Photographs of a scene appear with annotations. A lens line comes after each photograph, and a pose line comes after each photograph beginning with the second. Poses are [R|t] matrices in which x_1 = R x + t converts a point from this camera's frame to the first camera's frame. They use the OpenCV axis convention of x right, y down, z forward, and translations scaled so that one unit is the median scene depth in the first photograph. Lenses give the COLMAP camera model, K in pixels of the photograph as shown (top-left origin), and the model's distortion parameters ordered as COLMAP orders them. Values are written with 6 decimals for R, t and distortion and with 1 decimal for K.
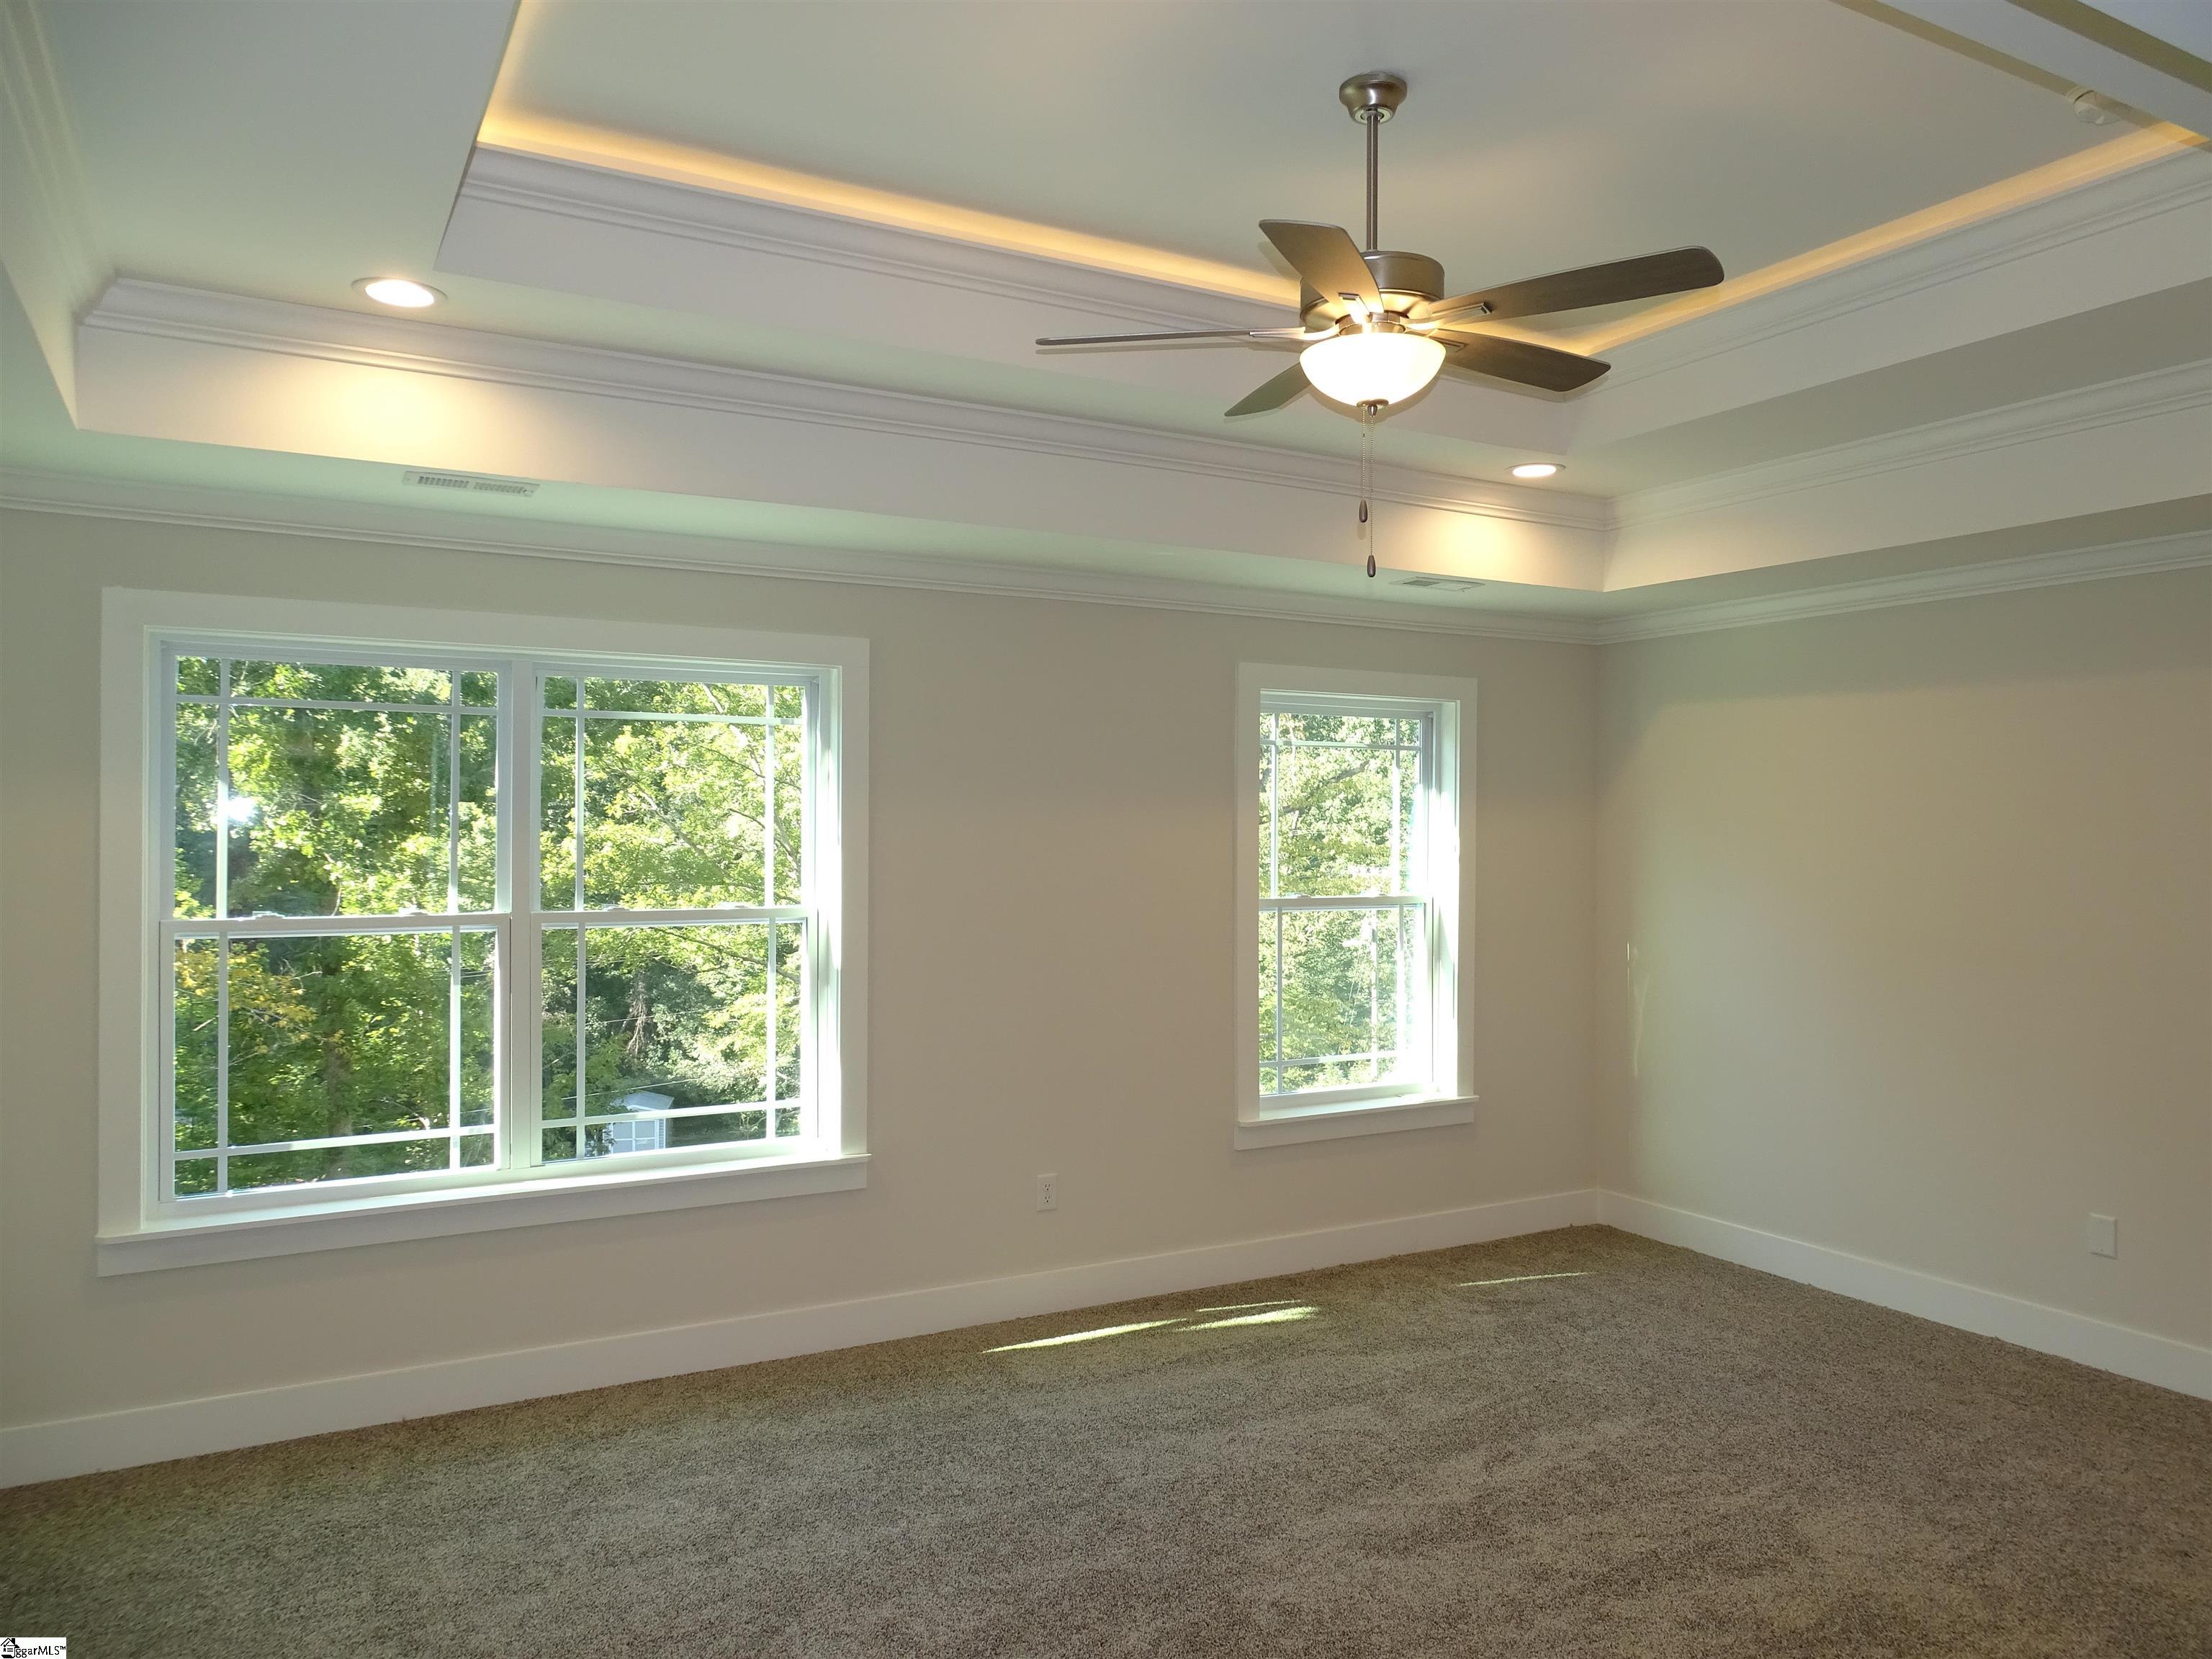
lens RADIAL K [[1552.6, 0, 1106.0], [0, 1552.6, 829.5], [0, 0, 1]] dist [-0.004626, 0.003366]
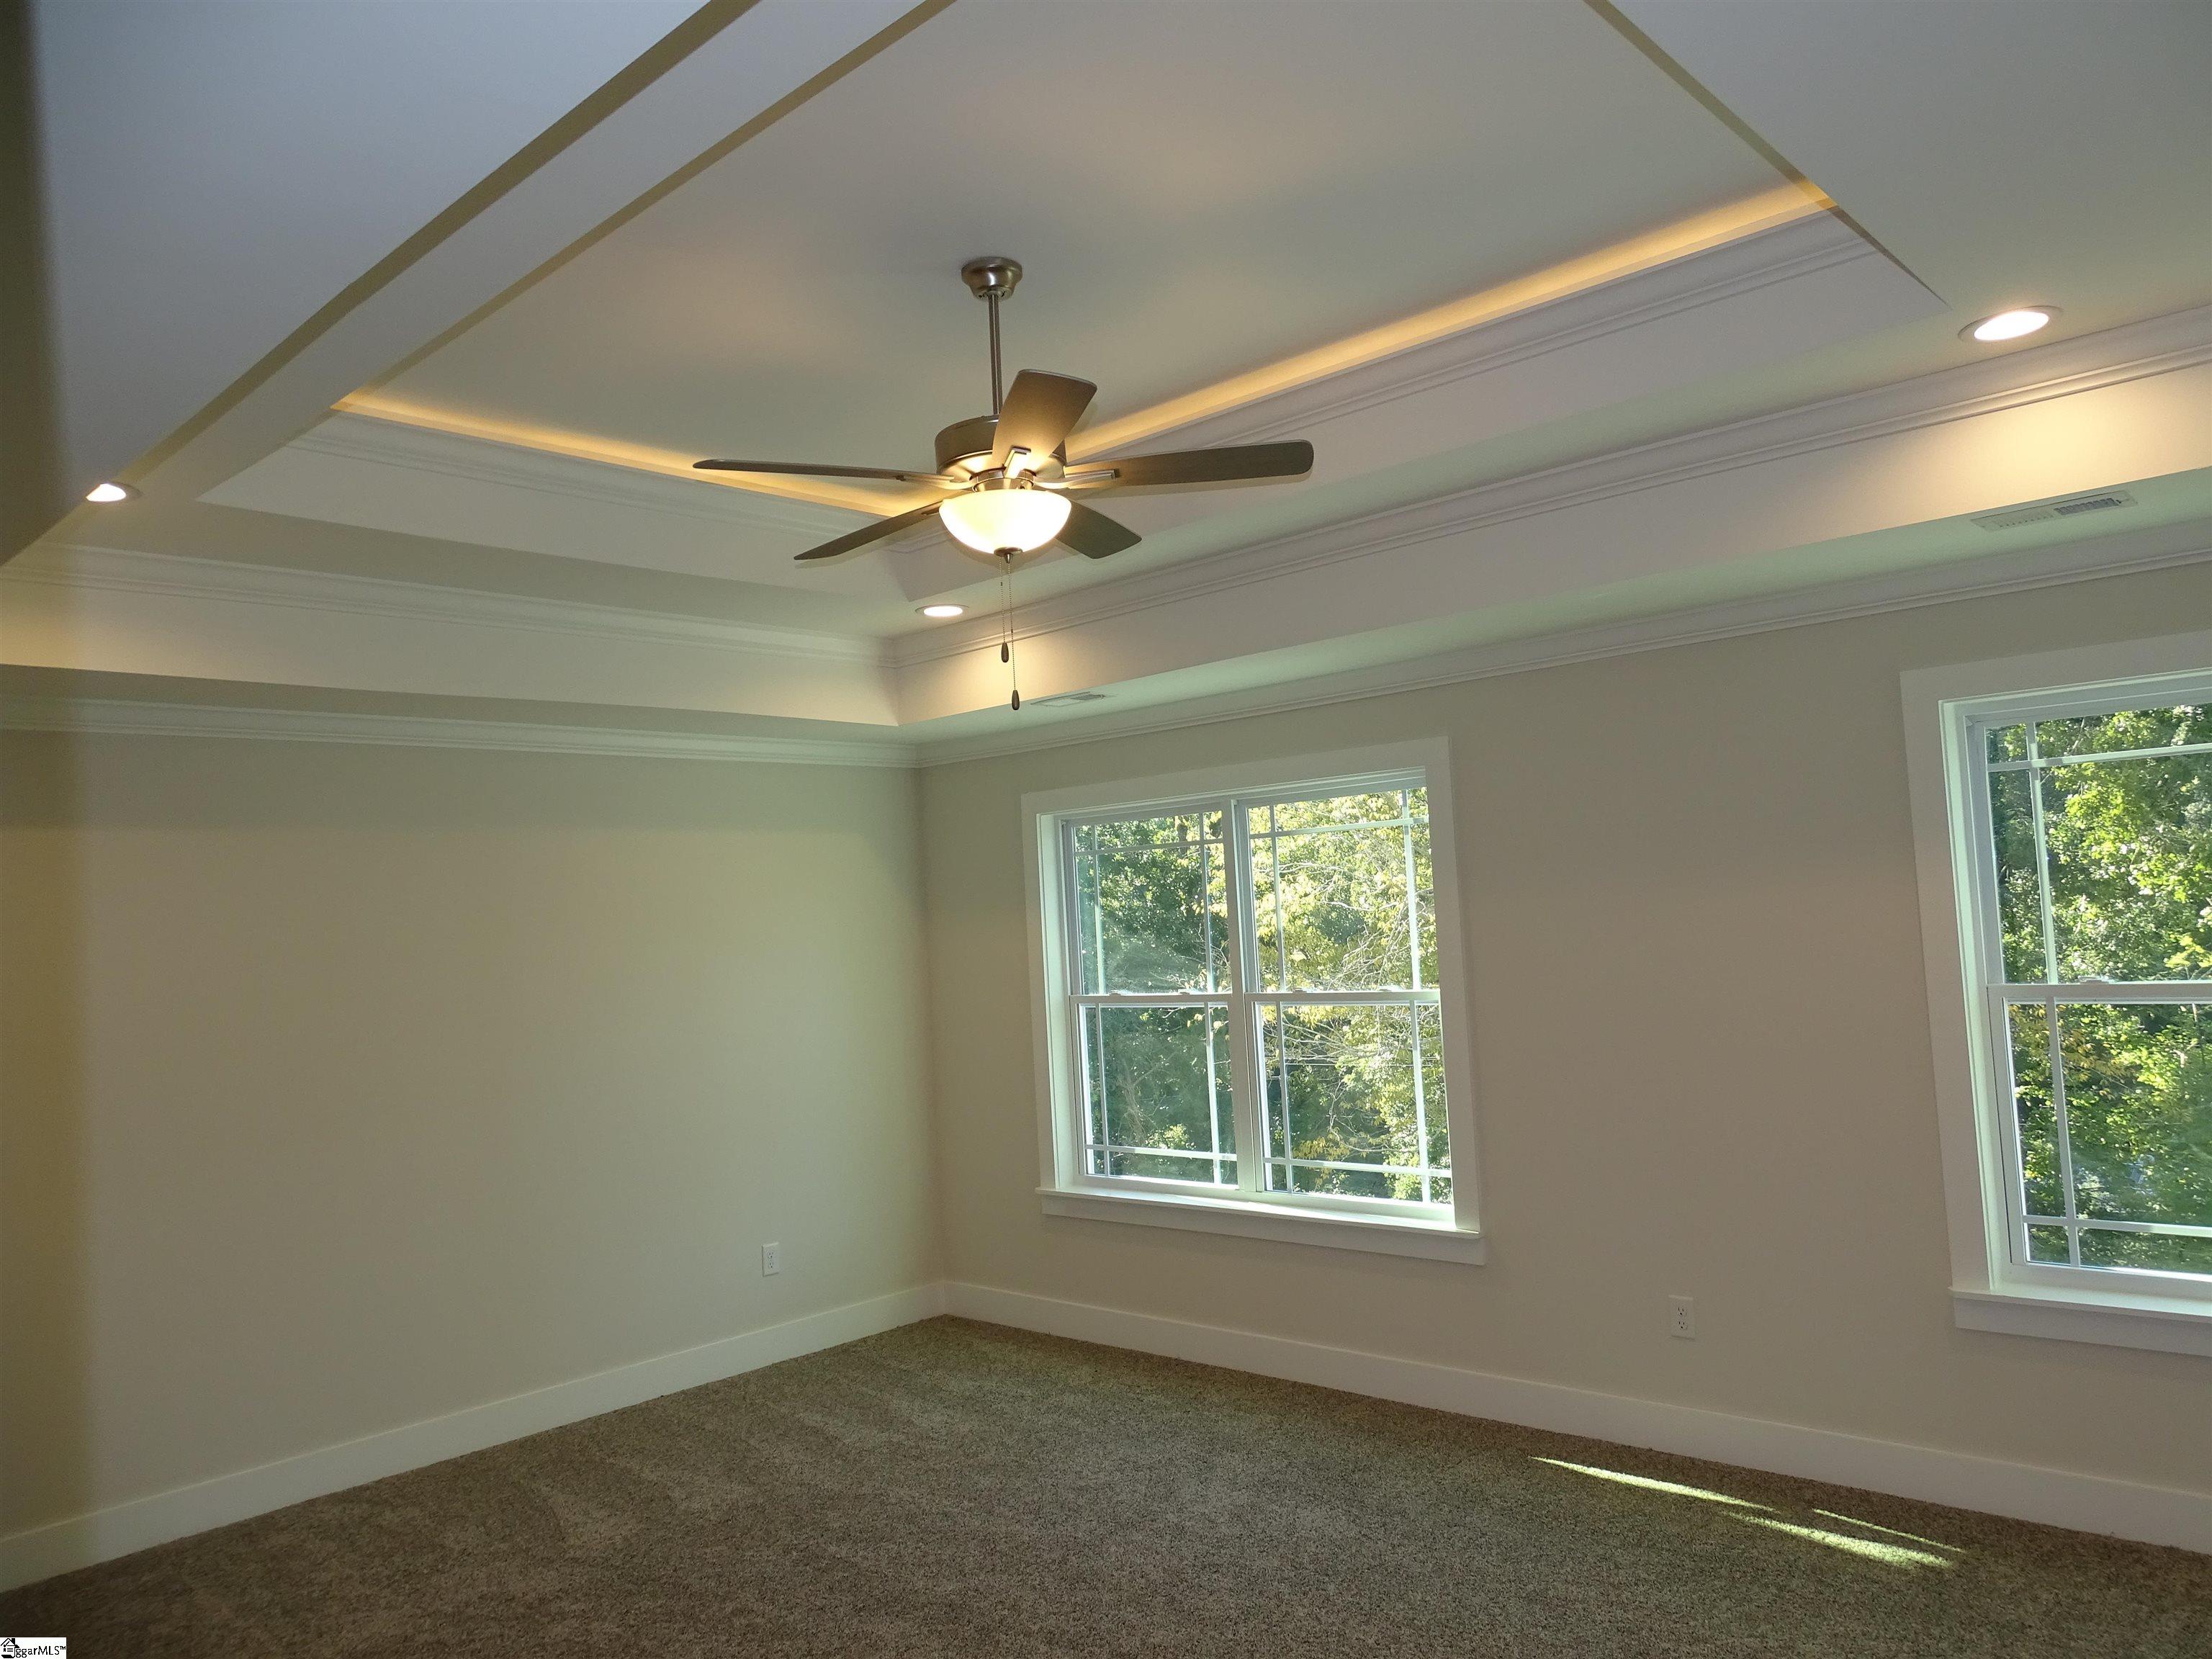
lens RADIAL K [[1555.8, 0, 1116.1], [0, 1555.8, 833.7], [0, 0, 1]] dist [-0.005031, -0.005018]
pose [[0.311315, -0.078128, -0.947090, 0.843506], [0.056535, 0.996372, -0.063610, -0.002064], [0.948624, -0.033741, 0.314603, 0.500976]]
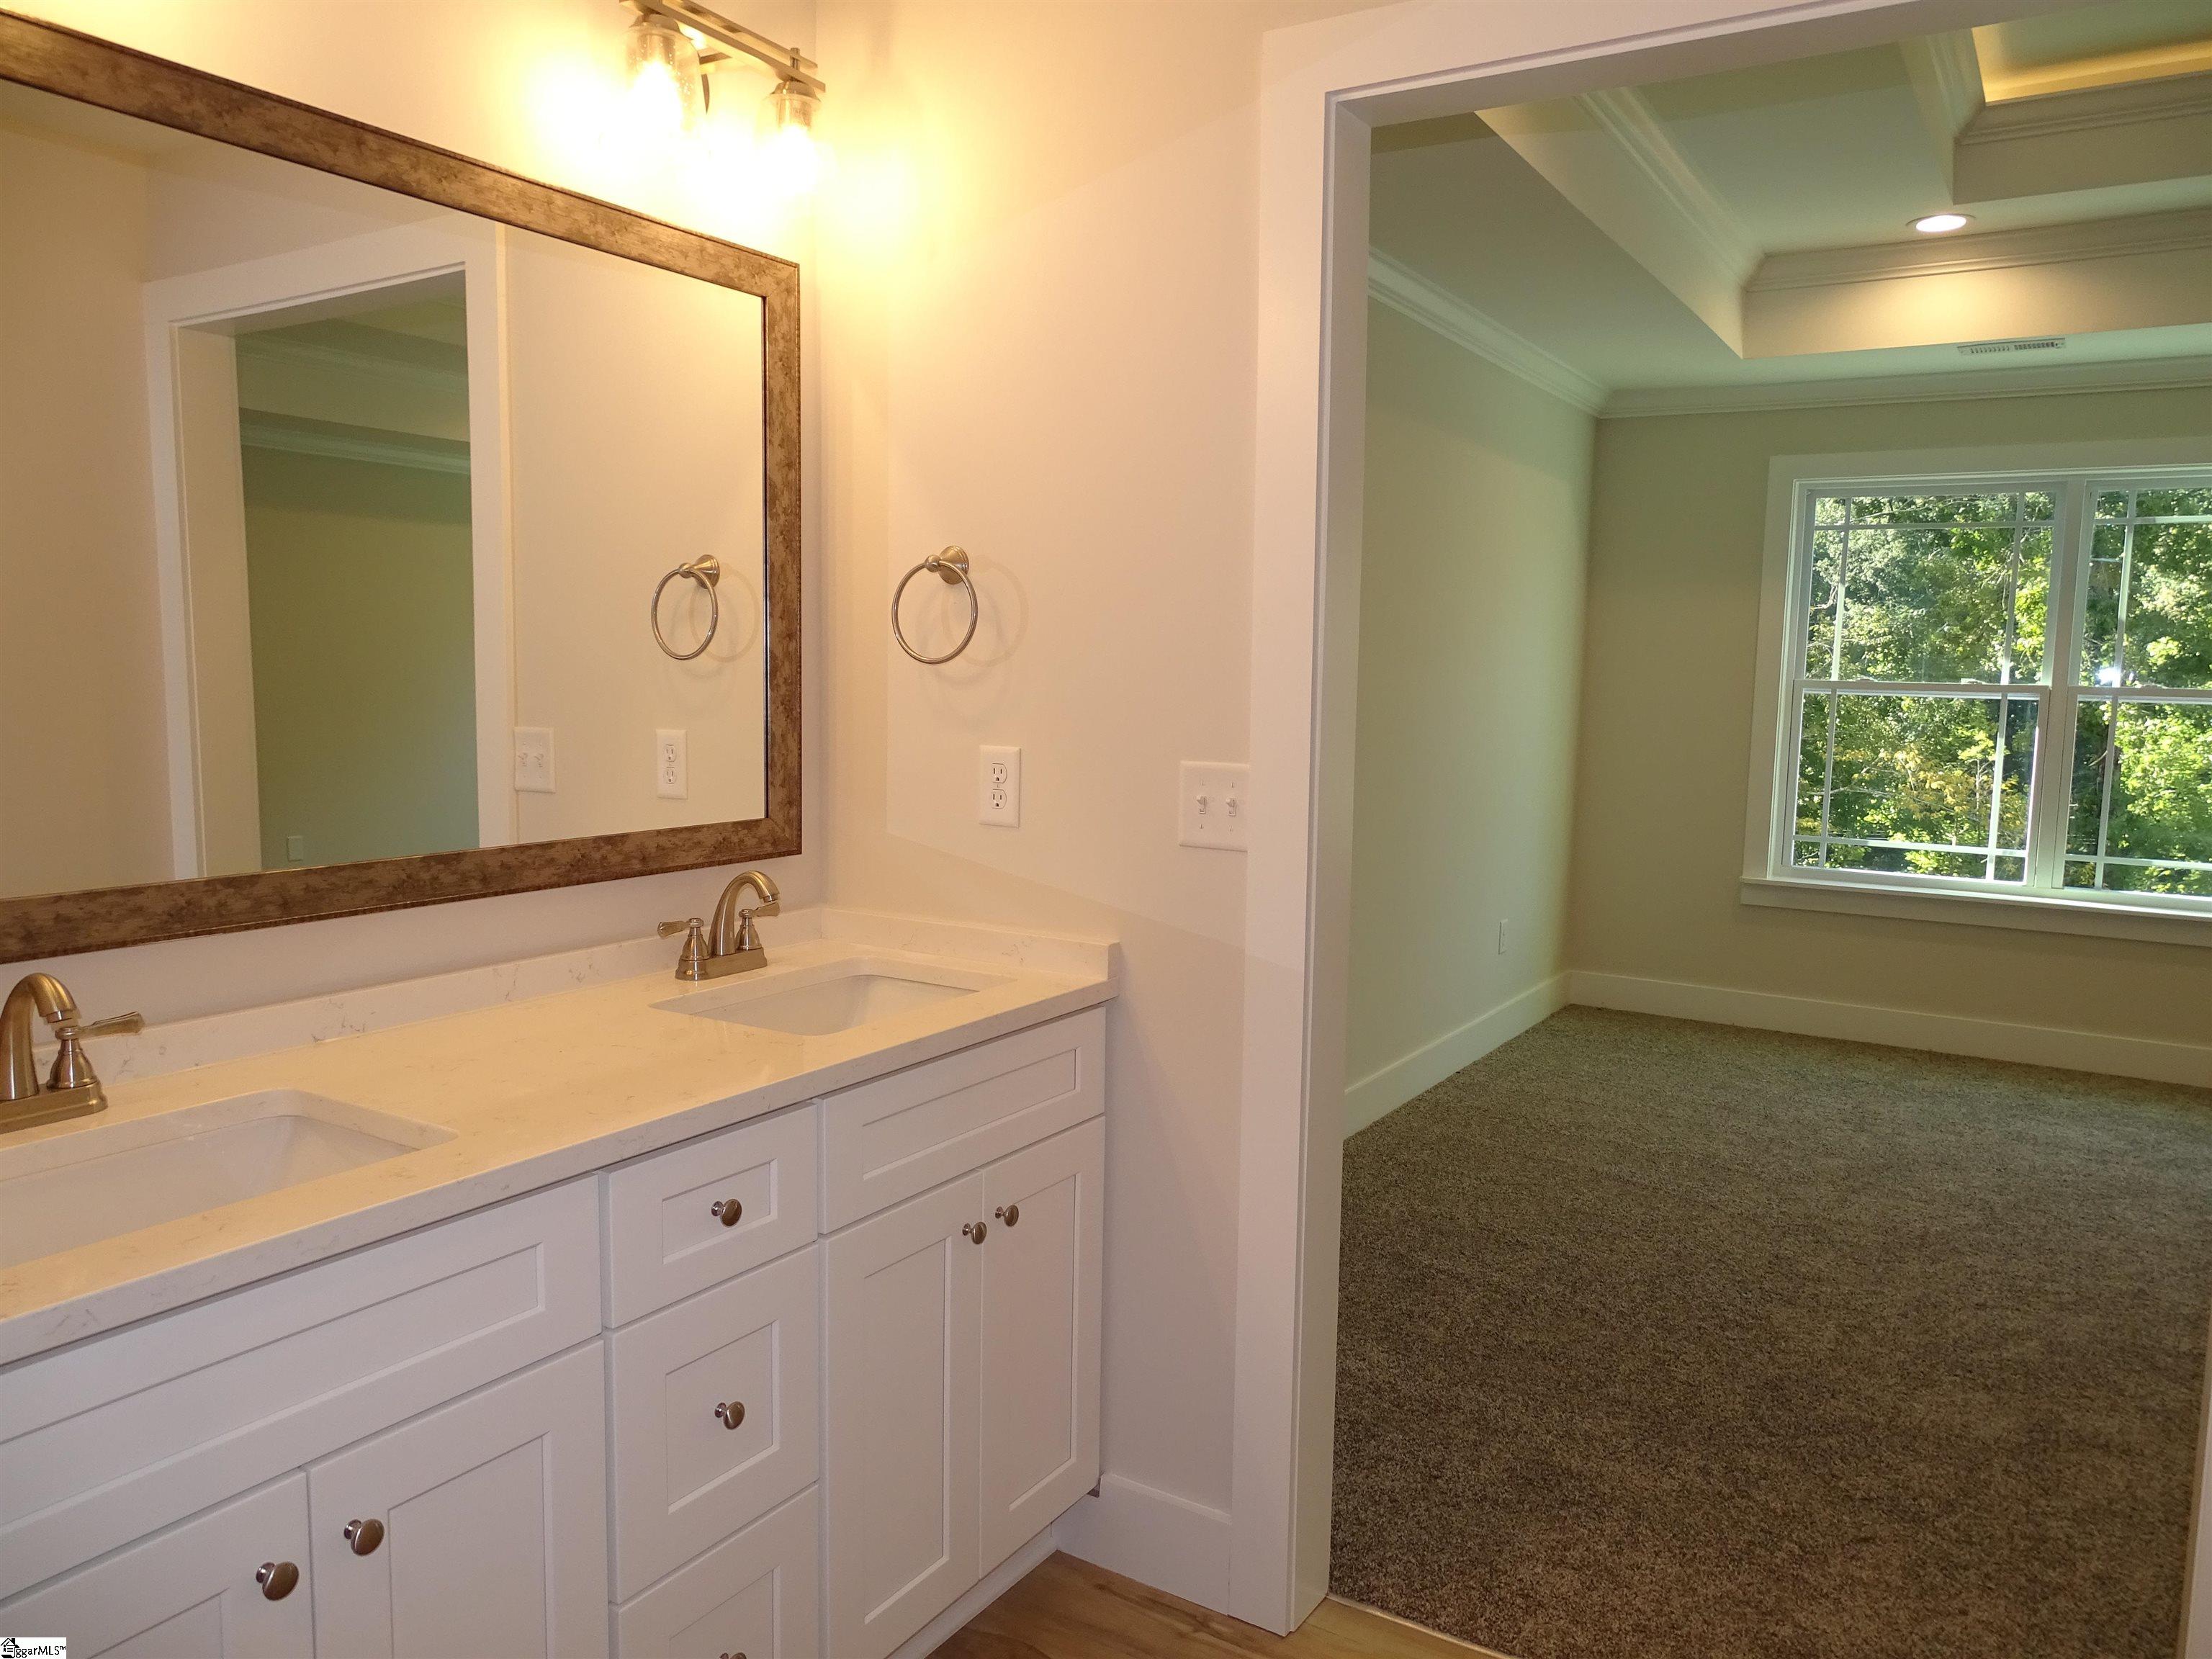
lens RADIAL K [[1555.8, 0, 1116.1], [0, 1555.8, 833.7], [0, 0, 1]] dist [-0.005031, -0.005018]
pose [[0.484802, 0.103494, -0.868479, 0.355467], [-0.021006, 0.994066, 0.106734, 0.055583], [0.874372, -0.033502, 0.484099, -0.276901]]
